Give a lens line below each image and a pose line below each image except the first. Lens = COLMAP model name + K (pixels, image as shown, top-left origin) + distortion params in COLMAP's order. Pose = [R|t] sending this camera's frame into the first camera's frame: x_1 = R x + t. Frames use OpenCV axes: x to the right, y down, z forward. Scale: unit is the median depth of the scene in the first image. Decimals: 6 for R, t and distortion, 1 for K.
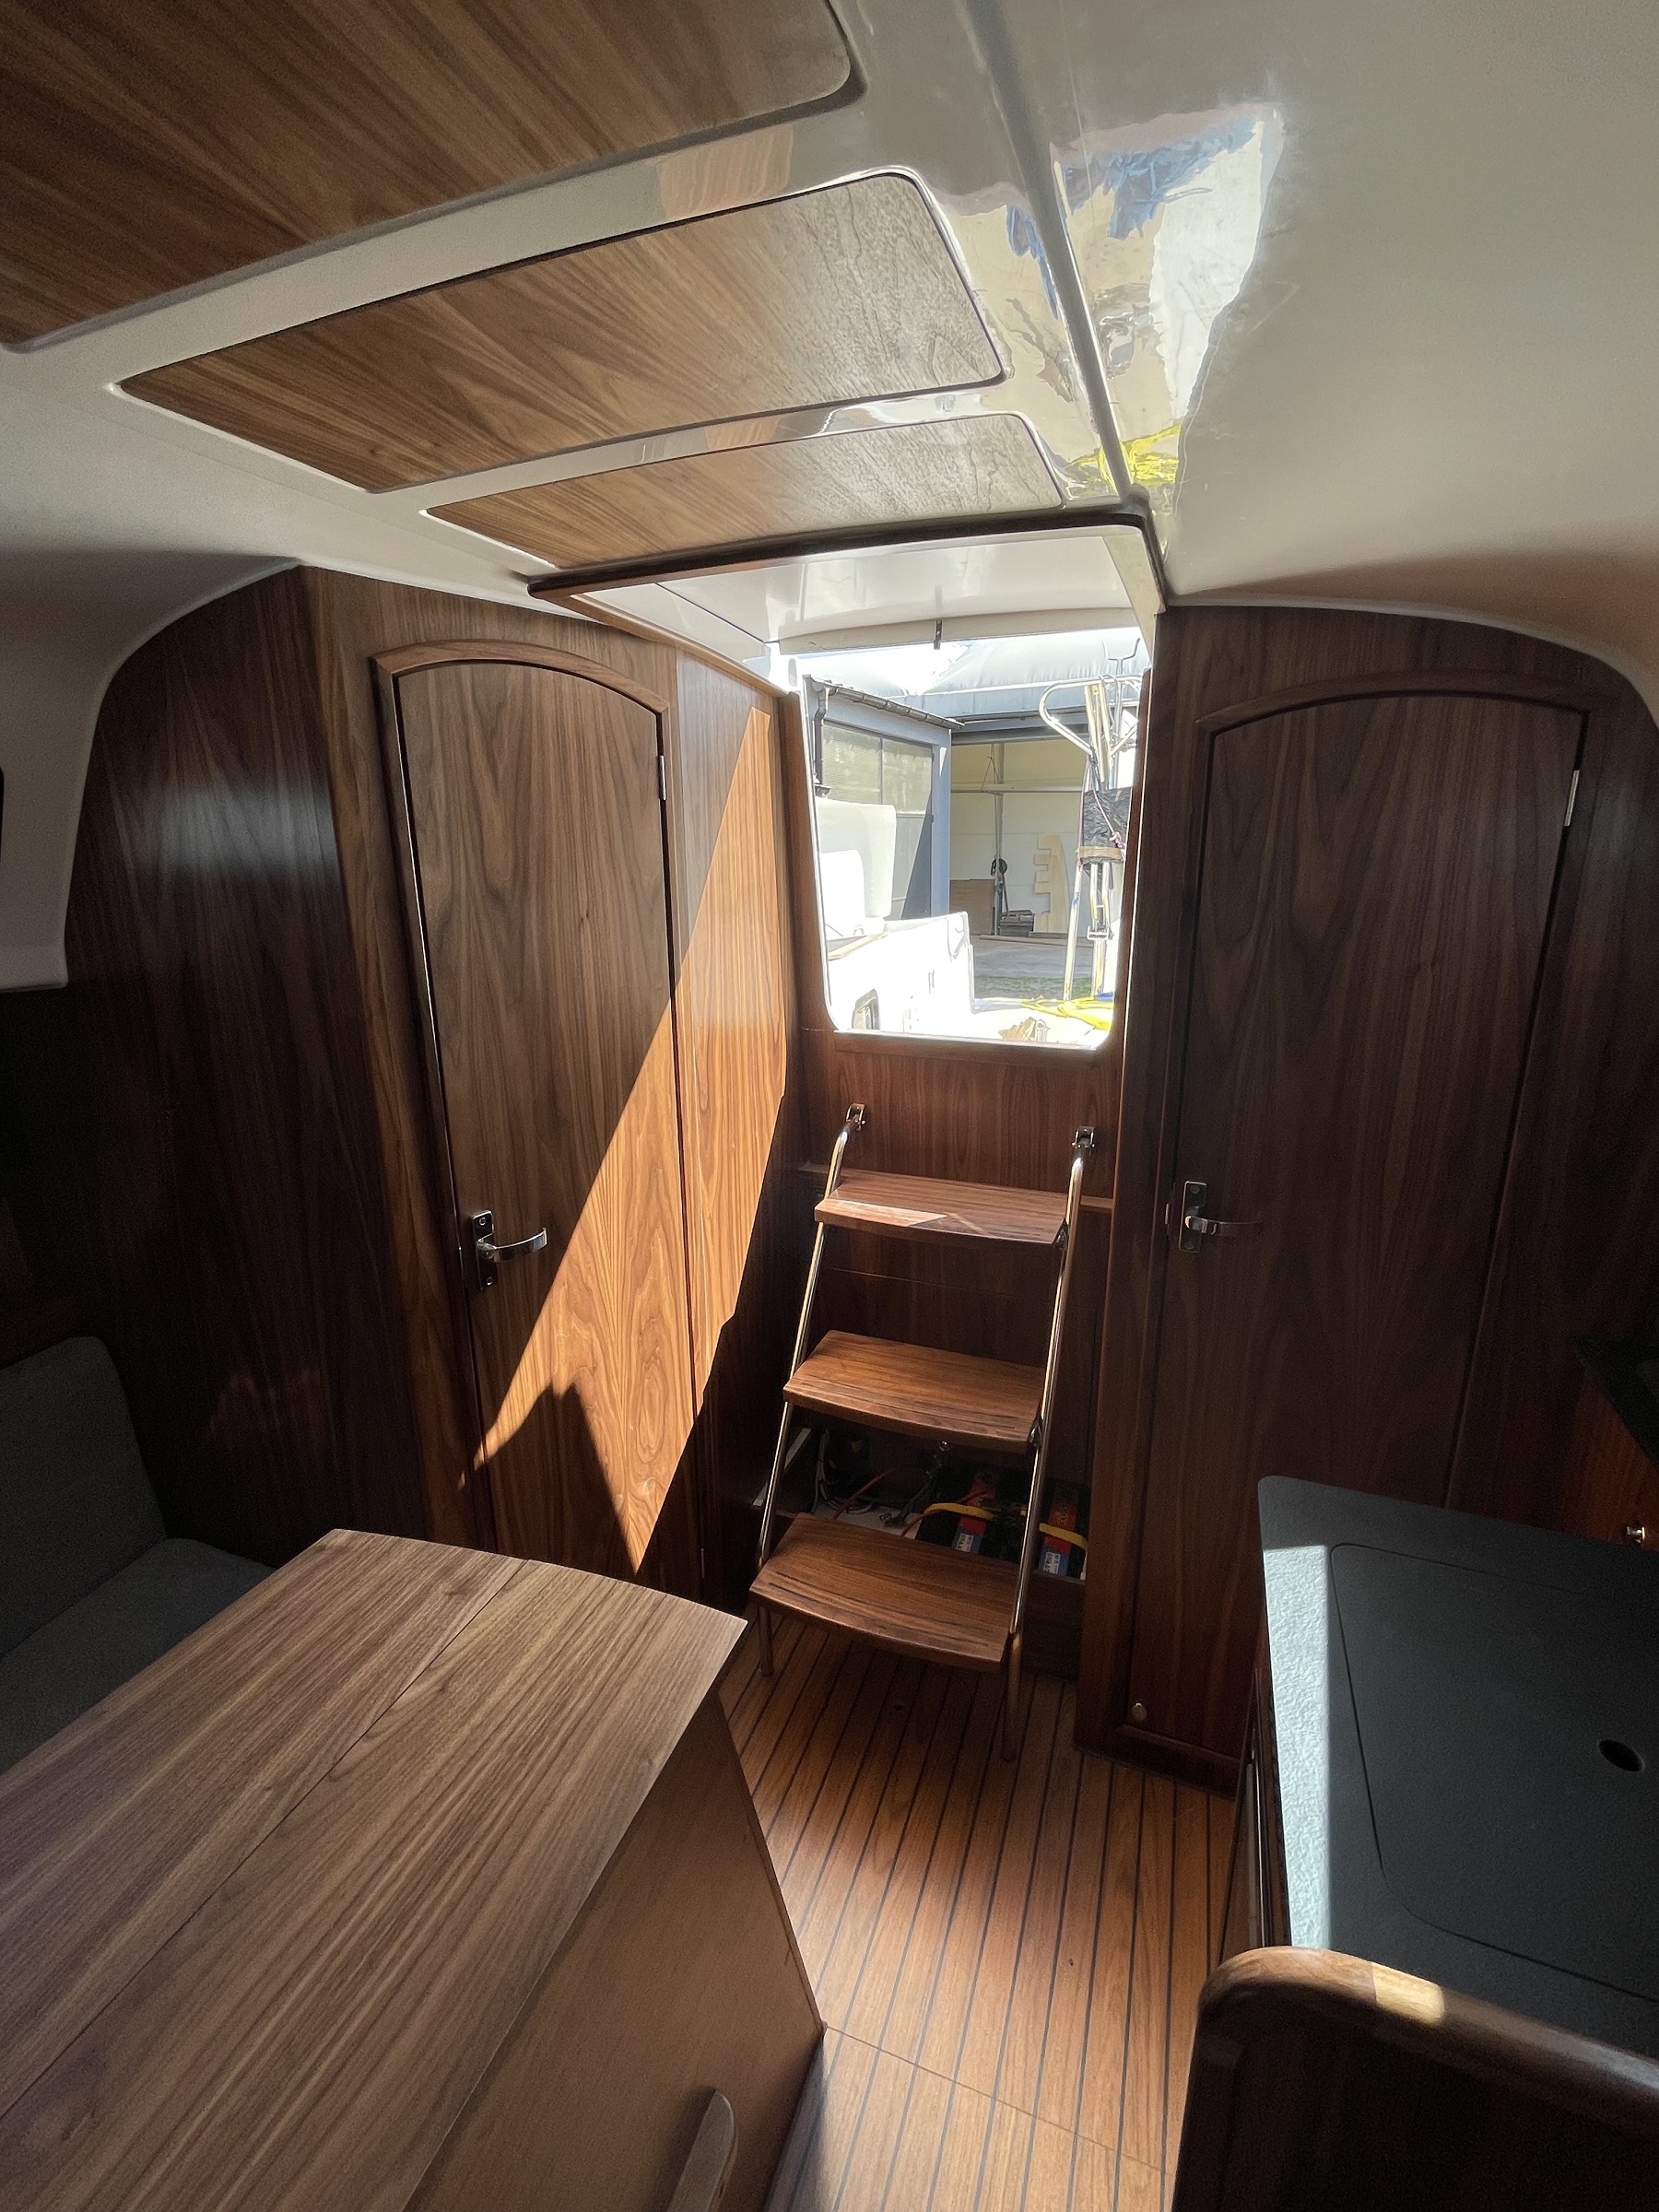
lens RADIAL K [[966.2, 0, 829.5], [0, 966.2, 1106.0], [0, 0, 1]] dist [-0.002548, -0.000007]
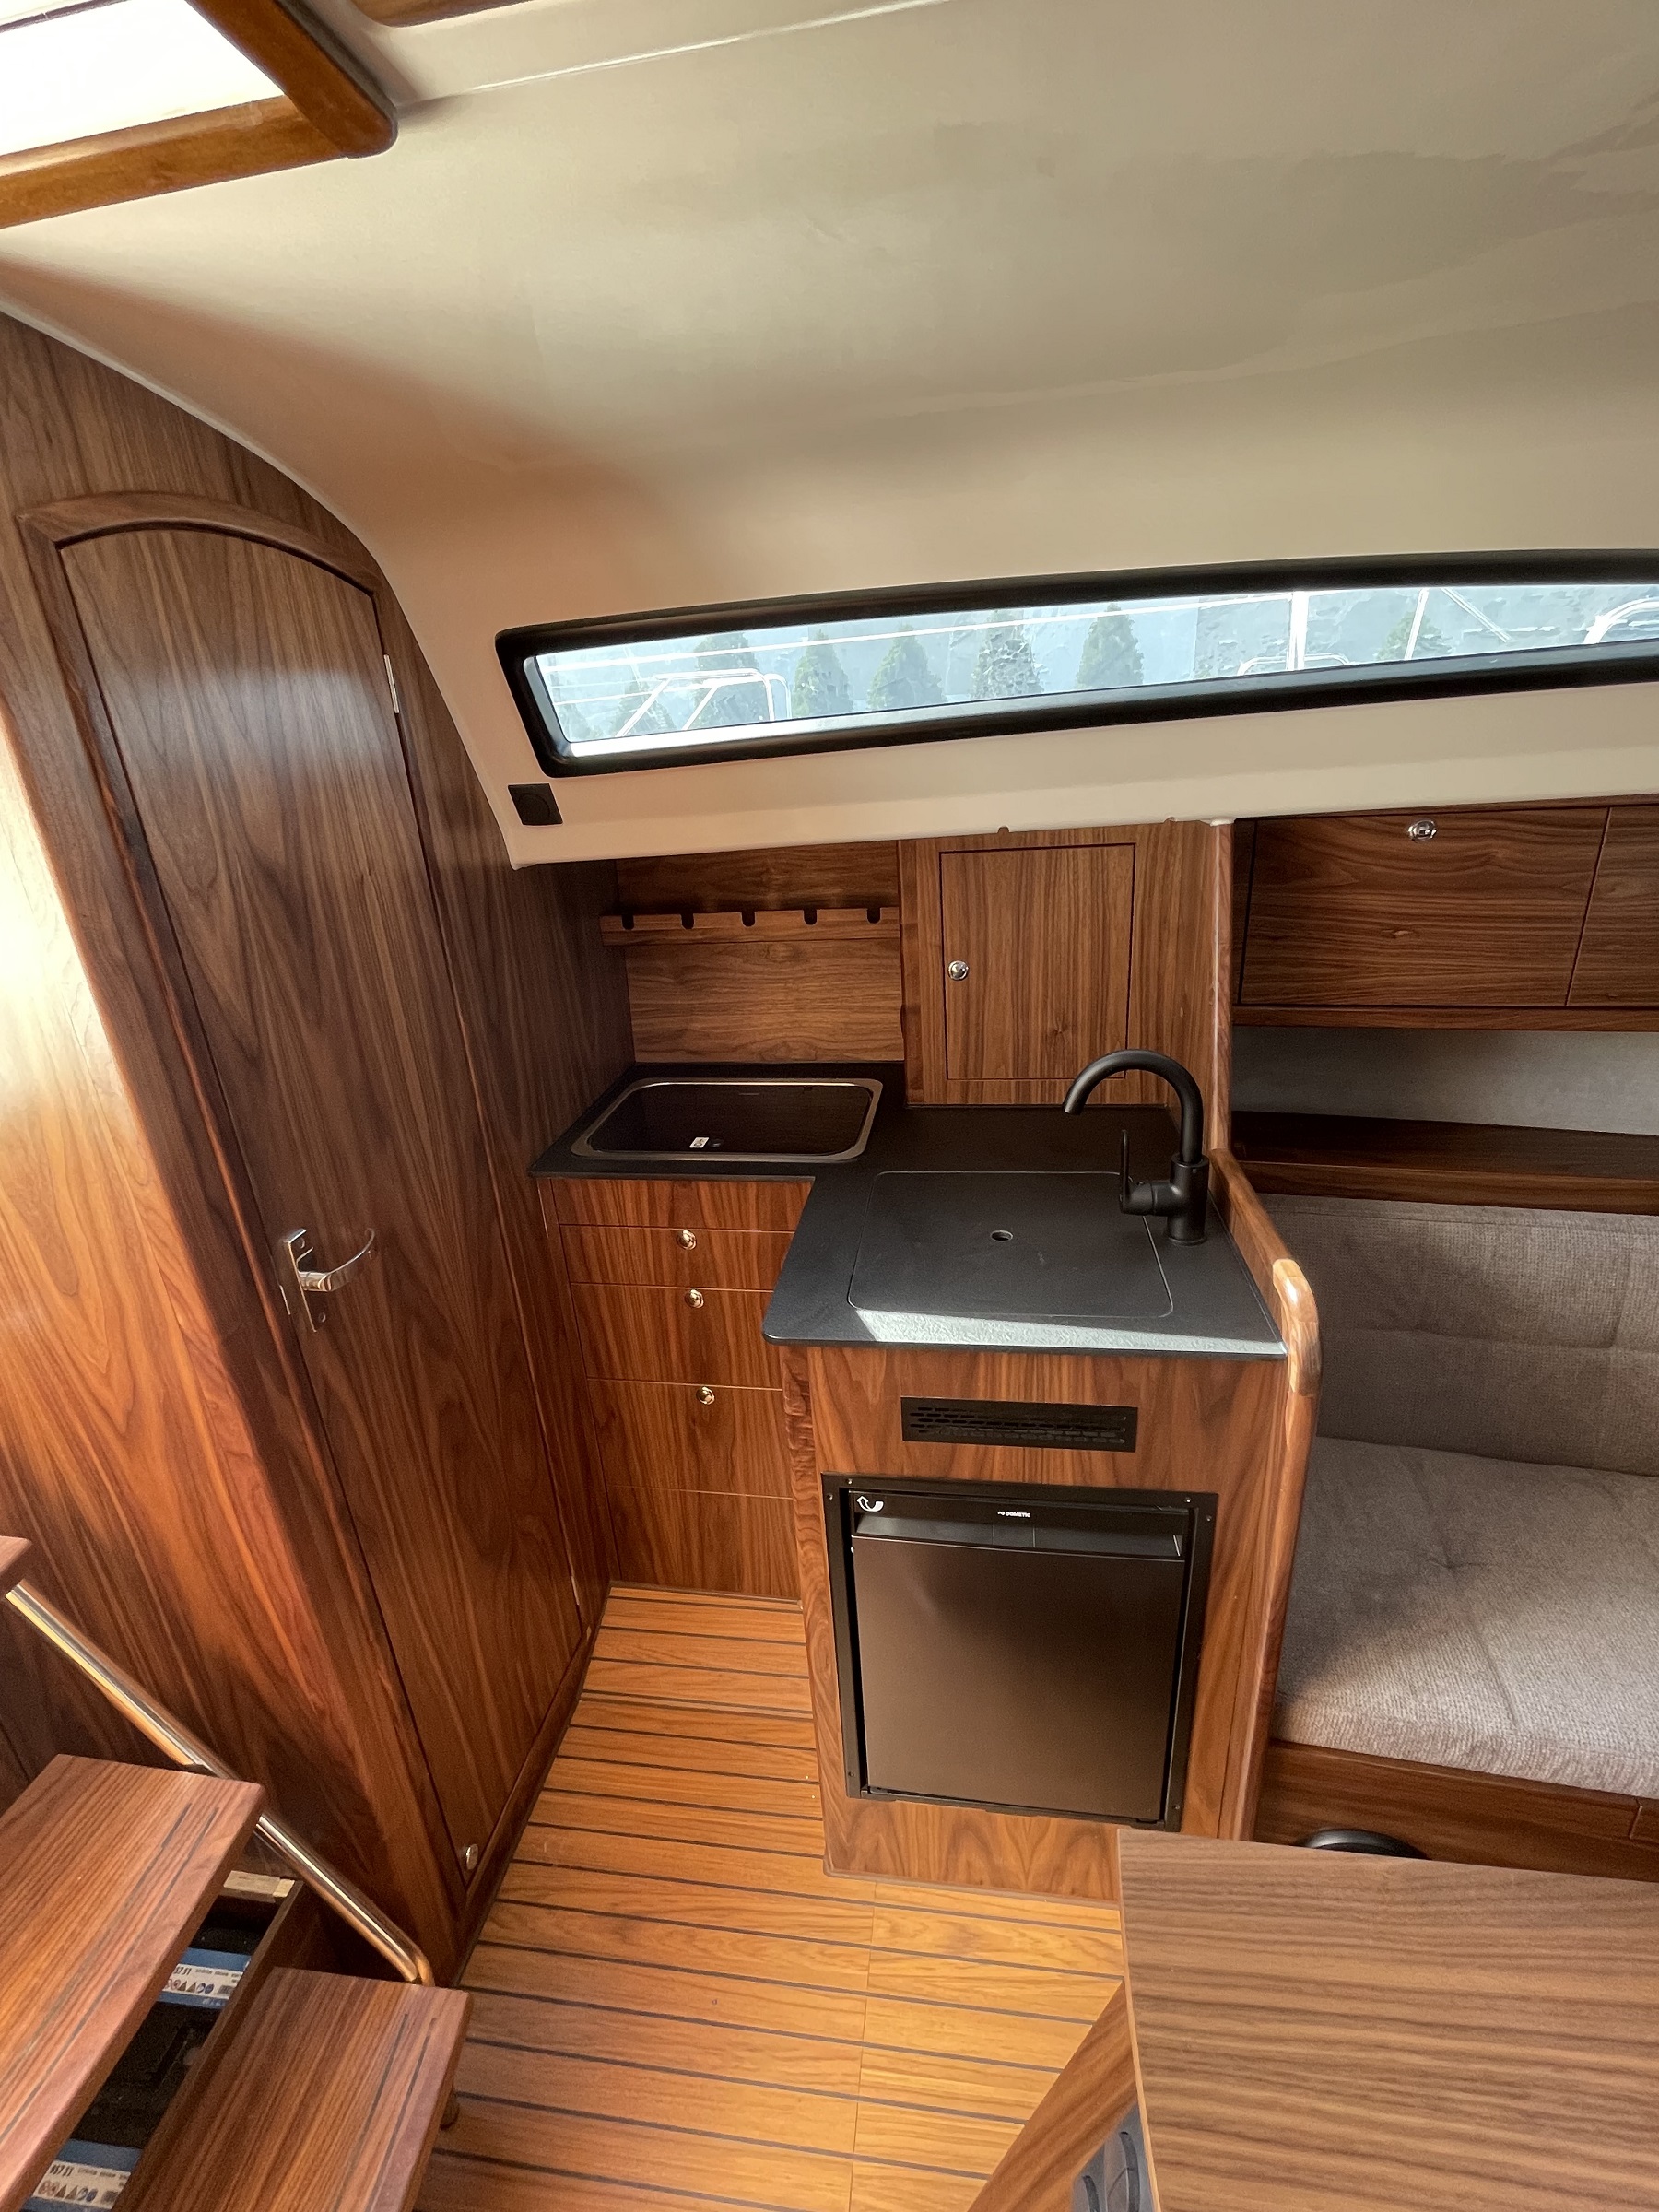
lens RADIAL K [[966.2, 0, 829.5], [0, 966.2, 1106.0], [0, 0, 1]] dist [-0.002548, -0.000007]
pose [[-0.218228, -0.341832, 0.914072, -0.357734], [0.315043, 0.861822, 0.397506, -0.182643], [-0.923647, 0.374719, -0.080382, 0.762821]]
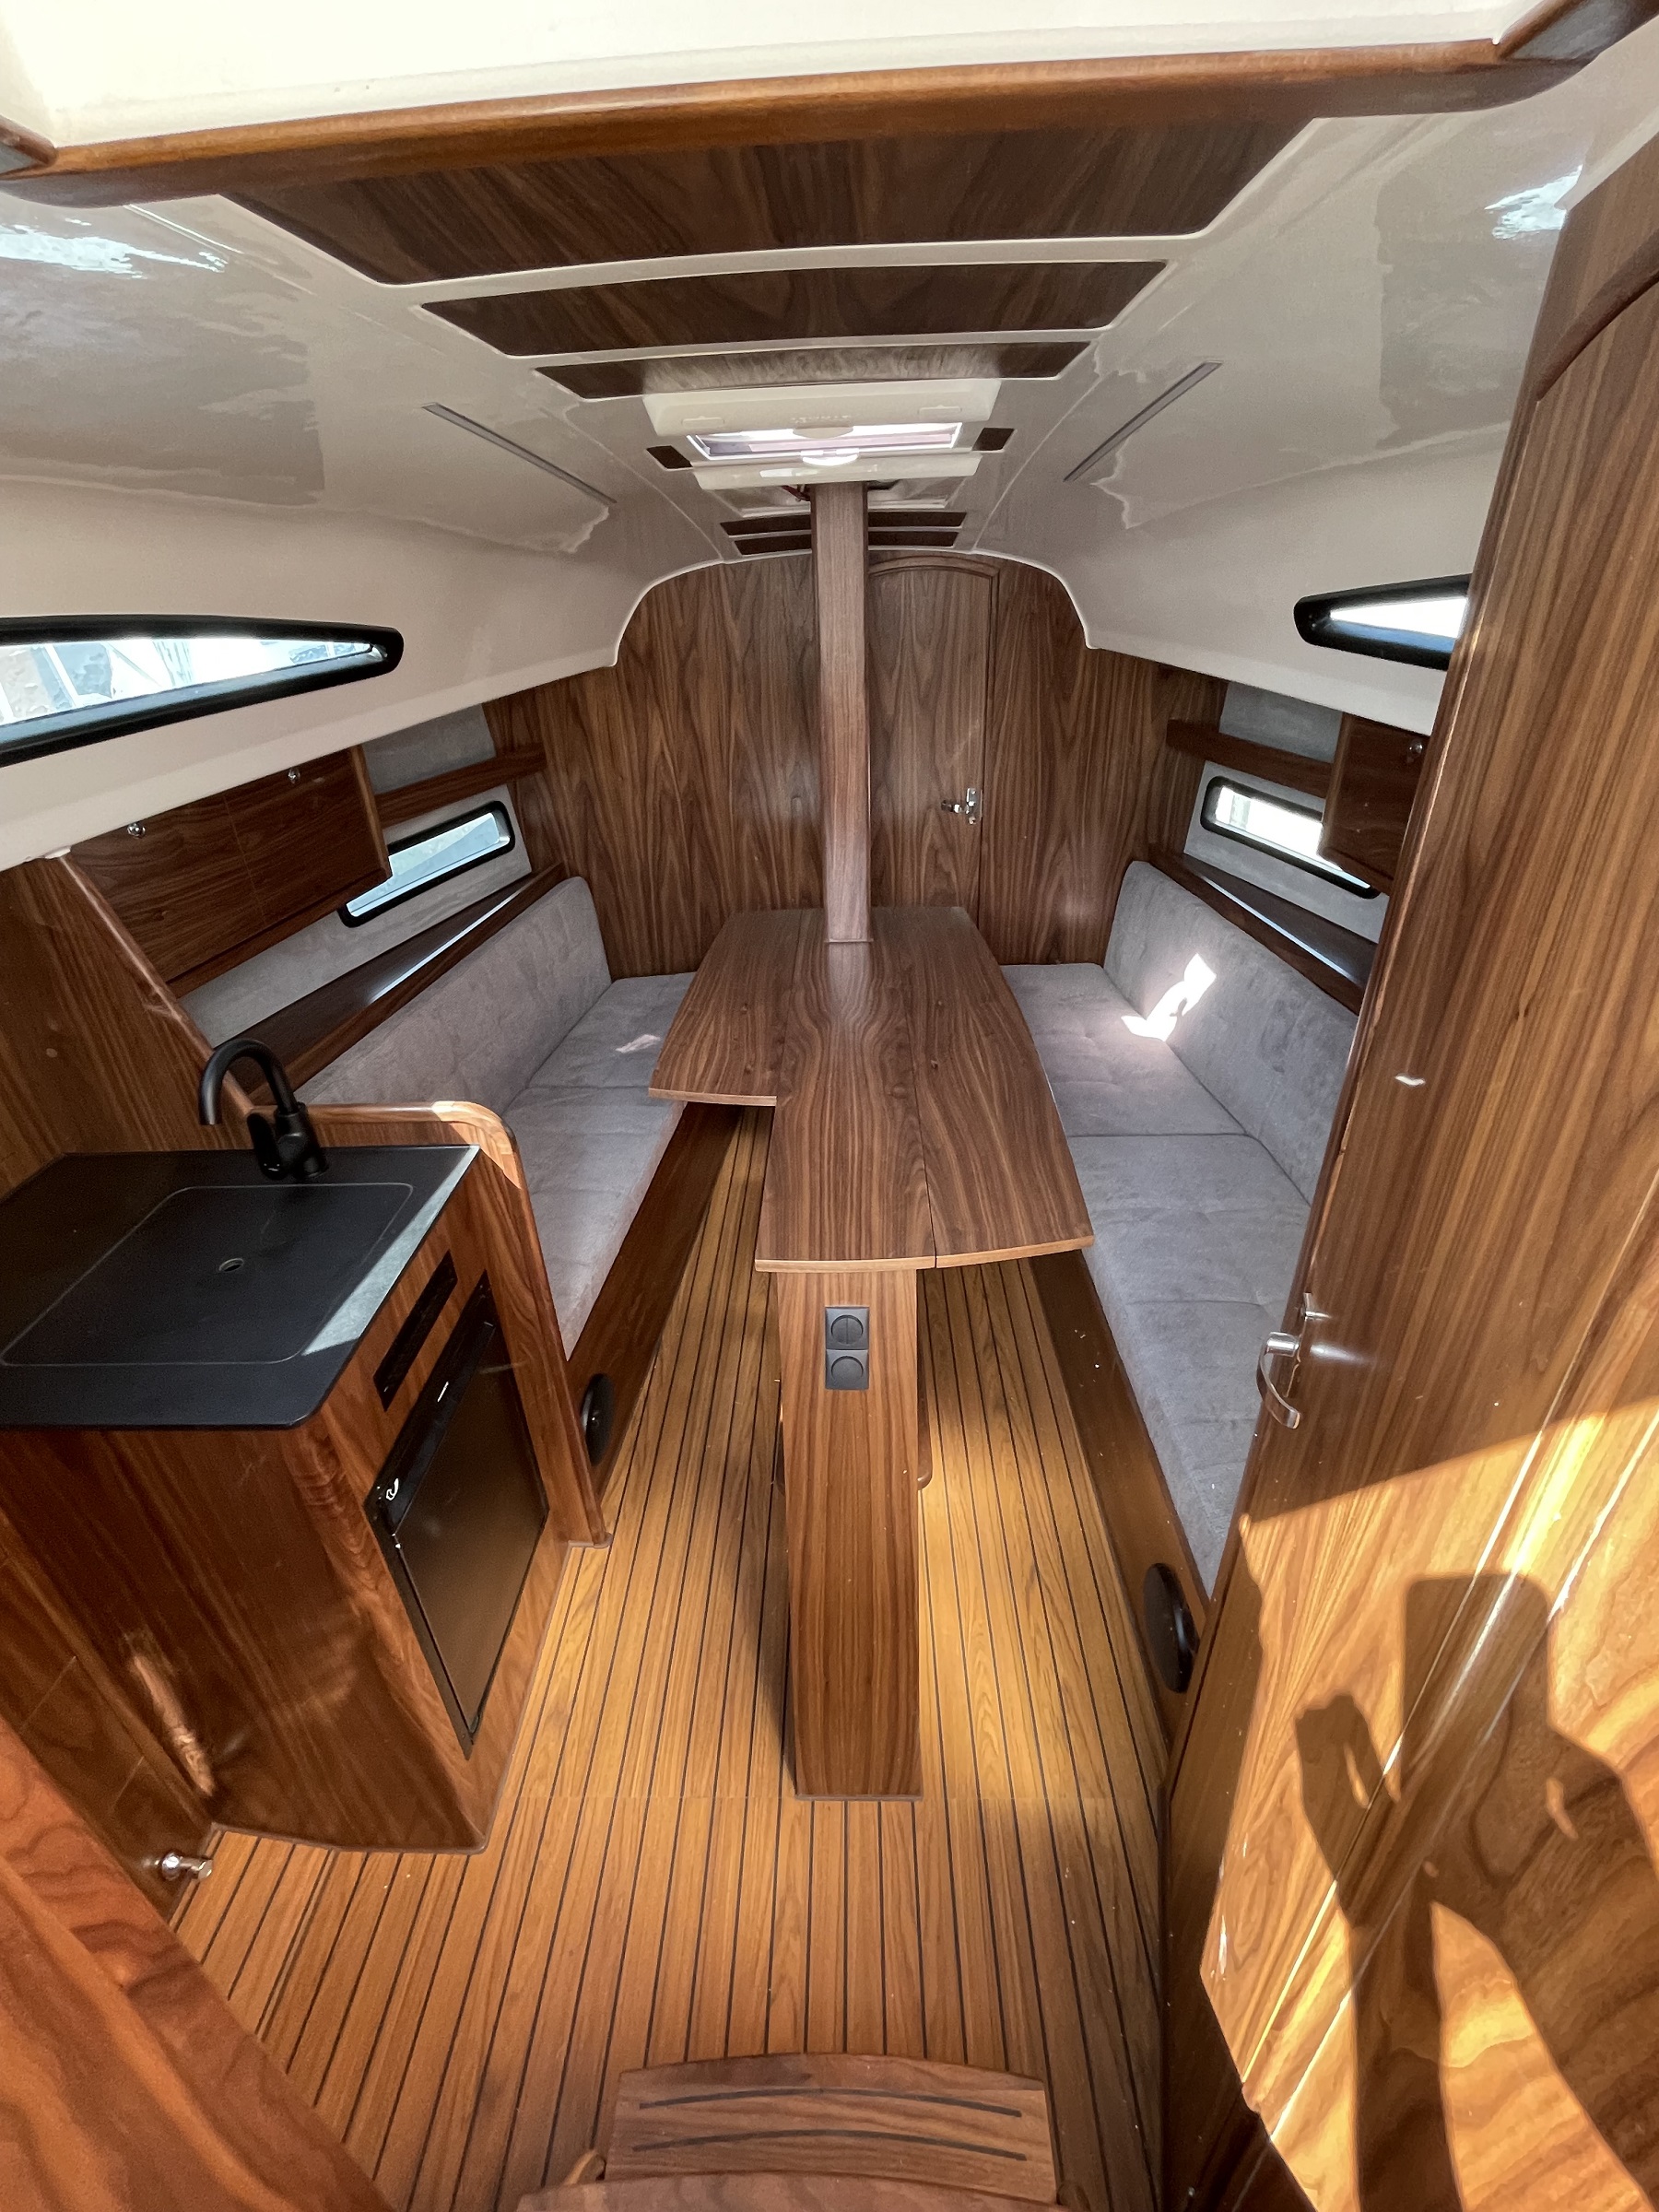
lens RADIAL K [[966.2, 0, 829.5], [0, 966.2, 1106.0], [0, 0, 1]] dist [-0.002548, -0.000007]
pose [[-0.942820, 0.196854, -0.268958, 0.114948], [-0.047744, 0.718864, 0.693509, -0.475888], [0.329865, 0.666695, -0.668361, 1.349638]]
